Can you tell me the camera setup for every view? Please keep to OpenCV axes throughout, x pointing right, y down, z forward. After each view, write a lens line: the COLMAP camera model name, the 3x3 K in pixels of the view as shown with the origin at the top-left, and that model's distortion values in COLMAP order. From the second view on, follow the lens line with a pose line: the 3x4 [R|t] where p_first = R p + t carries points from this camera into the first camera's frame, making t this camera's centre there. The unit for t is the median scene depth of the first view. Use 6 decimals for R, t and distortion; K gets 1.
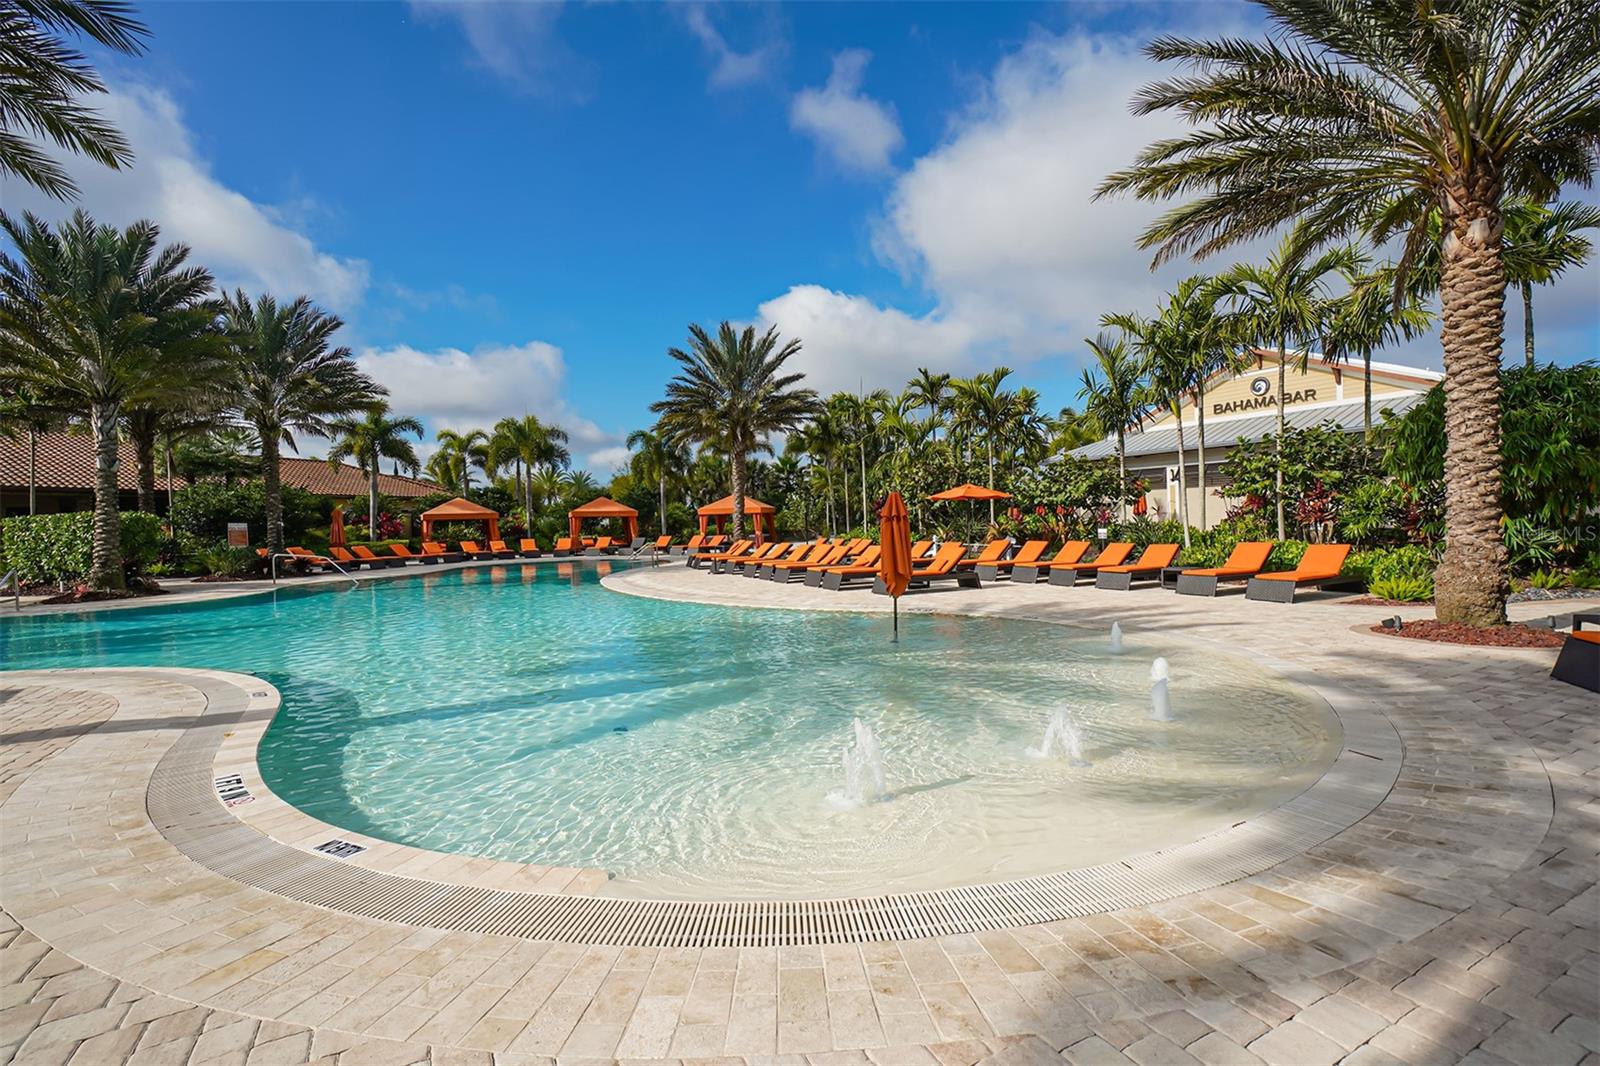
lens RADIAL K [[727.9, 0, 800.0], [0, 727.9, 533.0], [0, 0, 1]] dist [0.001025, 0.000064]
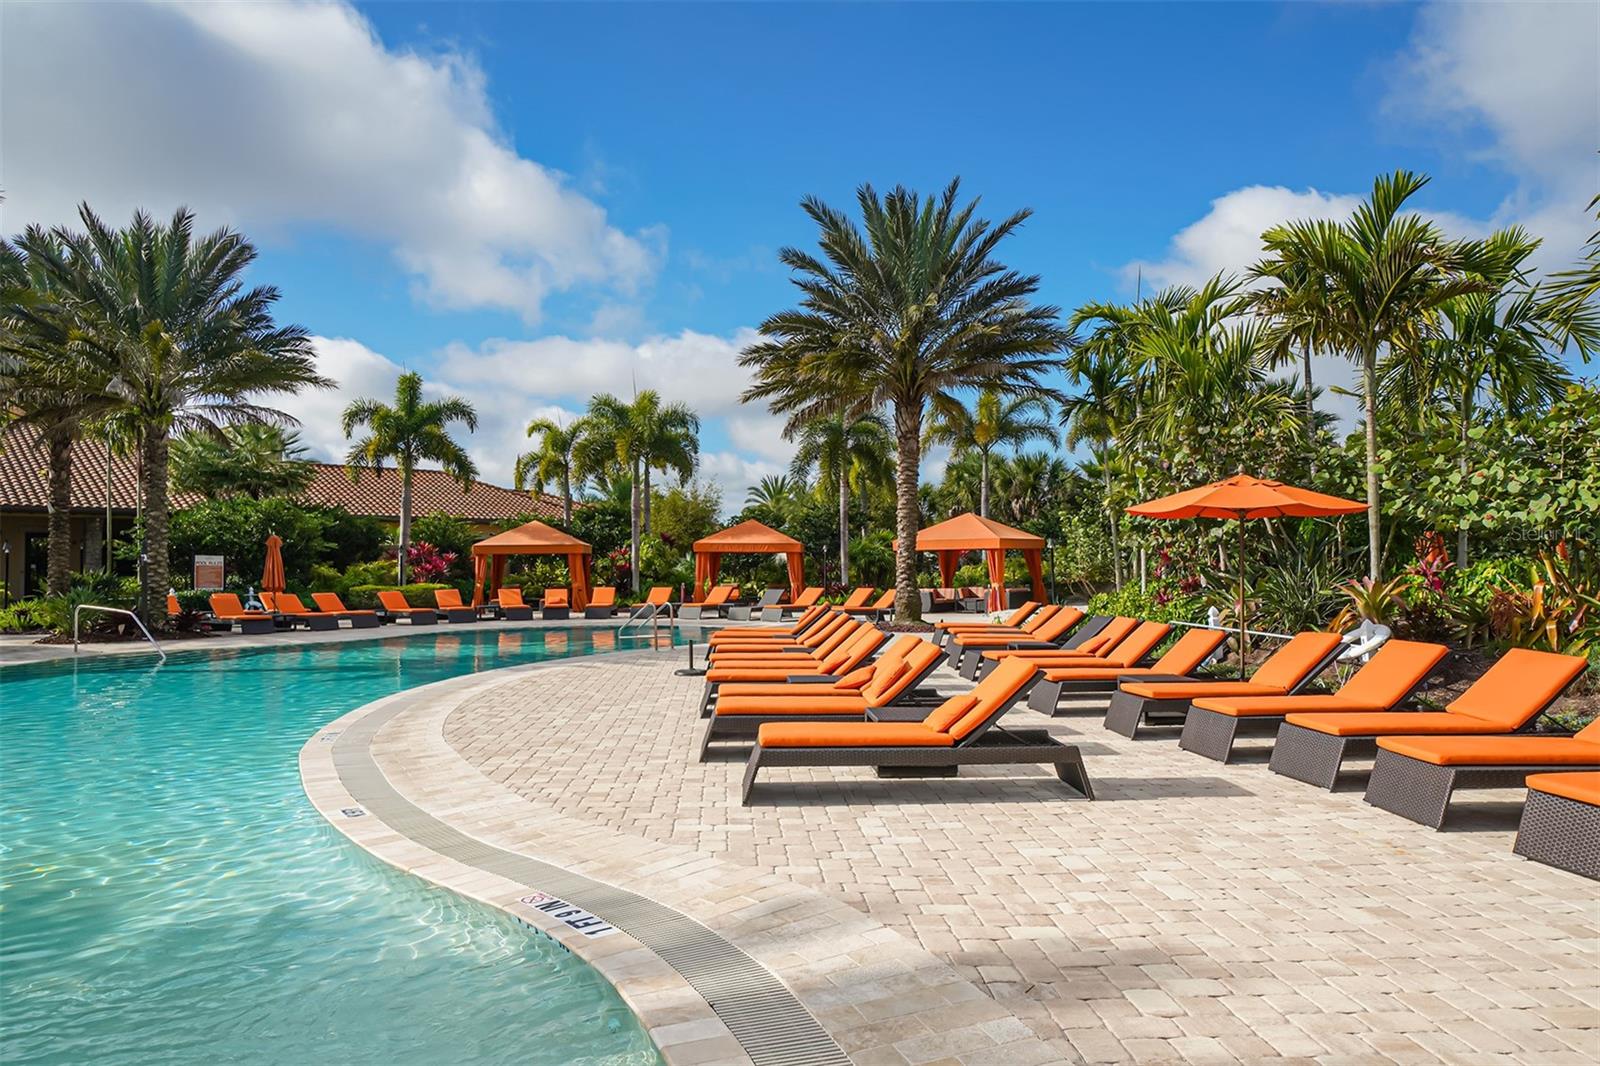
lens RADIAL K [[1064.6, 0, 800.0], [0, 1064.6, 533.0], [0, 0, 1]] dist [-0.004826, -0.000912]
pose [[0.918941, 0.004330, -0.394370, 0.131731], [-0.020831, 0.999077, -0.037569, -0.007308], [0.393844, 0.042738, 0.918183, 0.232676]]
